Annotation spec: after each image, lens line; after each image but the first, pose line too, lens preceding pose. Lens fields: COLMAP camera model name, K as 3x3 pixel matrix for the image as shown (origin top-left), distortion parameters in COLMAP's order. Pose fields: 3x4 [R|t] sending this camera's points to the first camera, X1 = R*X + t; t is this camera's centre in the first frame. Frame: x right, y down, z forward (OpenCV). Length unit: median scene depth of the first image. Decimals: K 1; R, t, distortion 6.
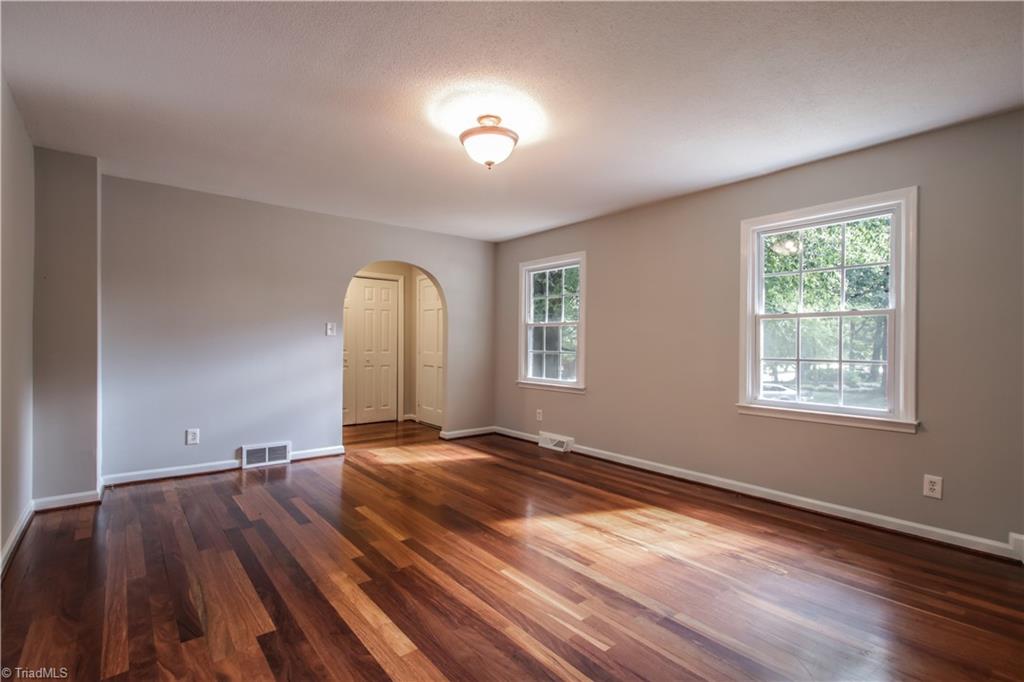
lens RADIAL K [[475.7, 0, 506.0], [0, 475.7, 343.1], [0, 0, 1]] dist [0.000972, -0.000785]
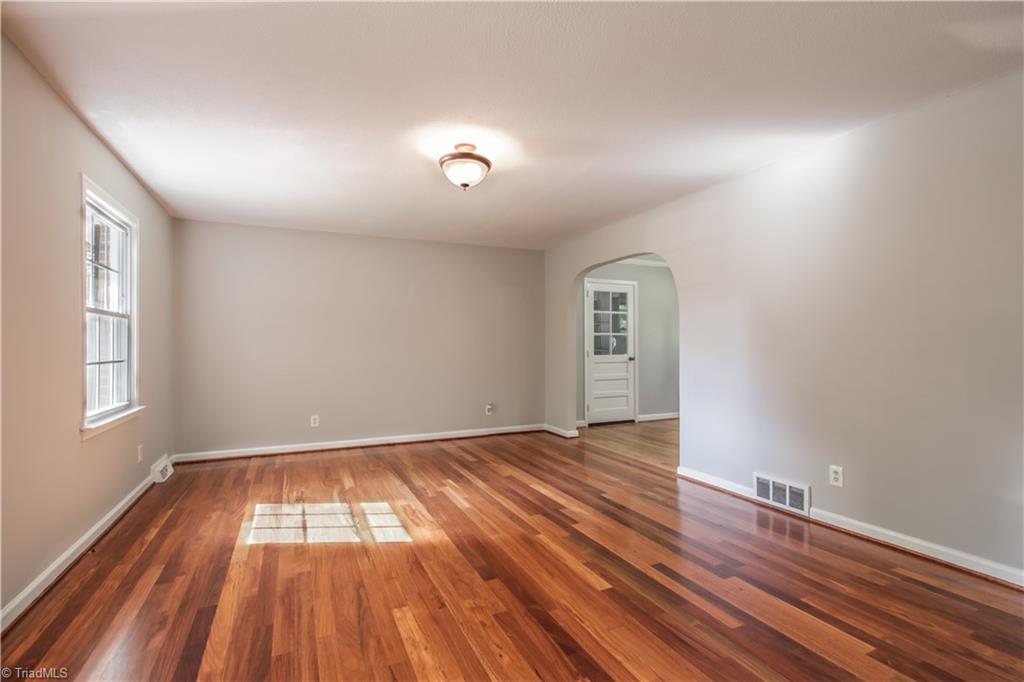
lens RADIAL K [[475.7, 0, 506.0], [0, 475.7, 343.1], [0, 0, 1]] dist [0.000972, -0.000785]
pose [[-0.967922, -0.002460, 0.251238, -0.410955], [-0.005716, 0.999909, -0.012232, 0.007758], [-0.251185, -0.013276, -0.967848, 2.055641]]
